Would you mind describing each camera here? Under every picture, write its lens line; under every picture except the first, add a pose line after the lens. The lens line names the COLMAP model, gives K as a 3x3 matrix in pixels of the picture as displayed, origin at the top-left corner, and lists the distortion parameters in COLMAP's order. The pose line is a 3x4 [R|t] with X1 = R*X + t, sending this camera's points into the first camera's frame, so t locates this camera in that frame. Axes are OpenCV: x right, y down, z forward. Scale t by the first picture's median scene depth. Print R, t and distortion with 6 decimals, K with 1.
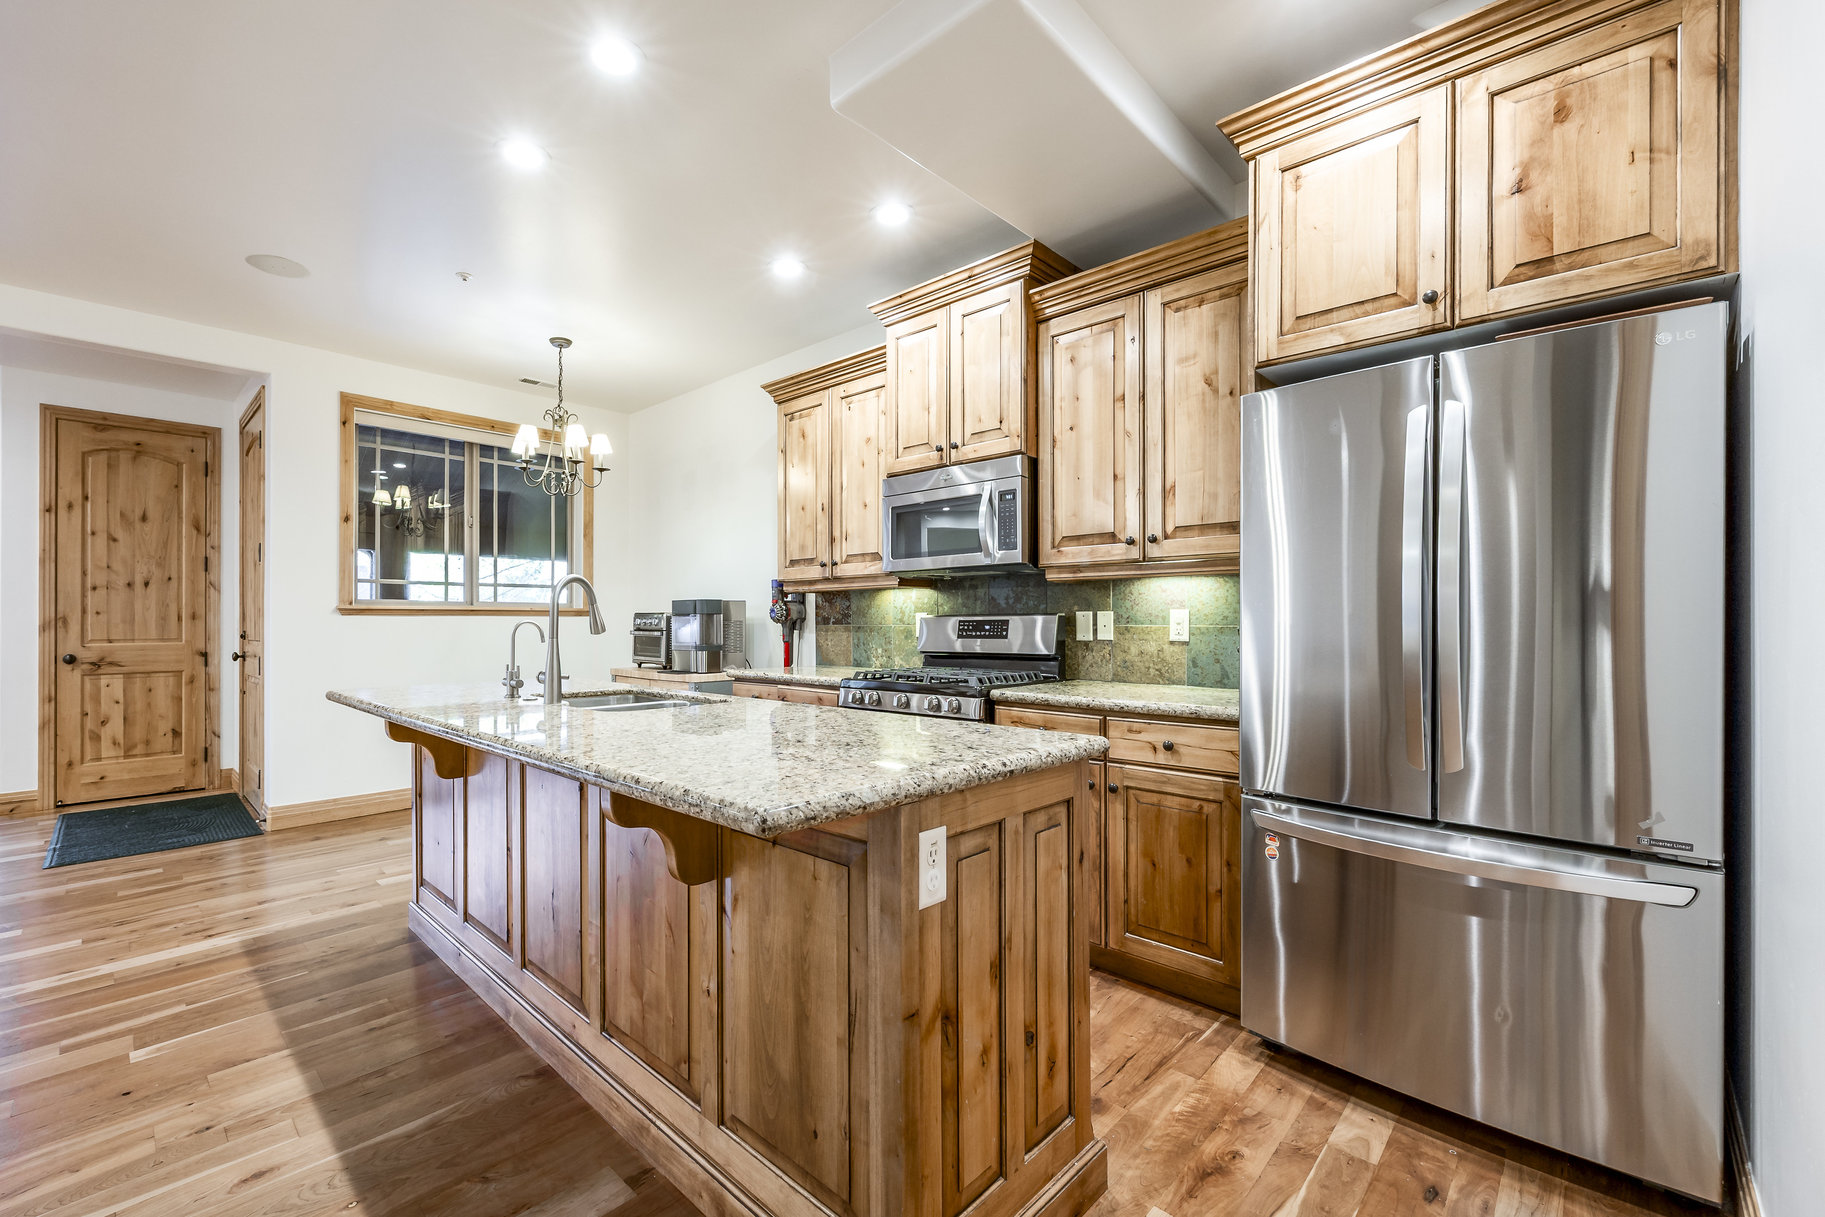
lens RADIAL K [[803.4, 0, 887.6], [0, 803.4, 614.5], [0, 0, 1]] dist [-0.000873, -0.000557]
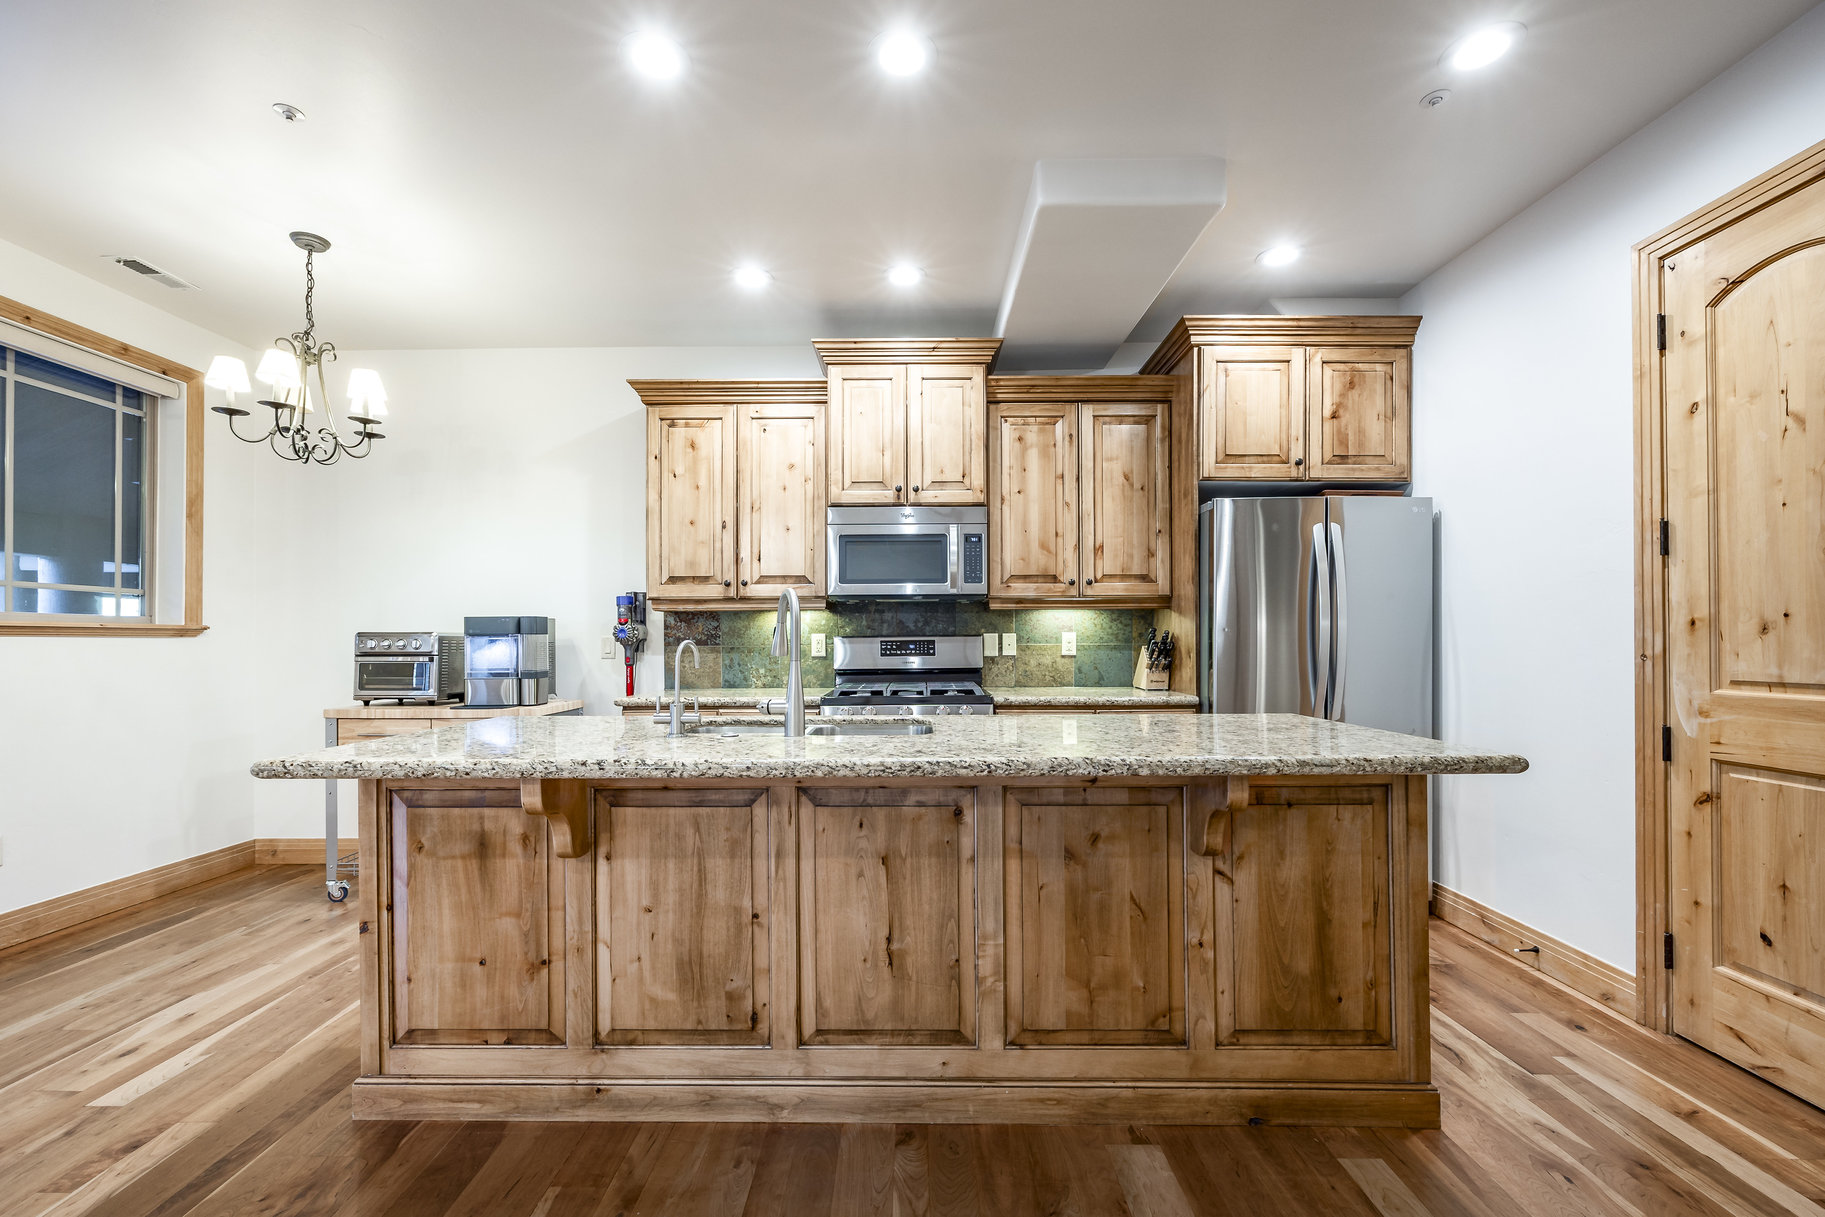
lens RADIAL K [[732.5, 0, 910.0], [0, 732.5, 633.5], [0, 0, 1]] dist [-0.001030, -0.000068]
pose [[0.714969, 0.004720, 0.699141, -0.522956], [-0.002186, 0.999987, -0.004516, 0.001442], [-0.699153, 0.001700, 0.714970, 0.203114]]
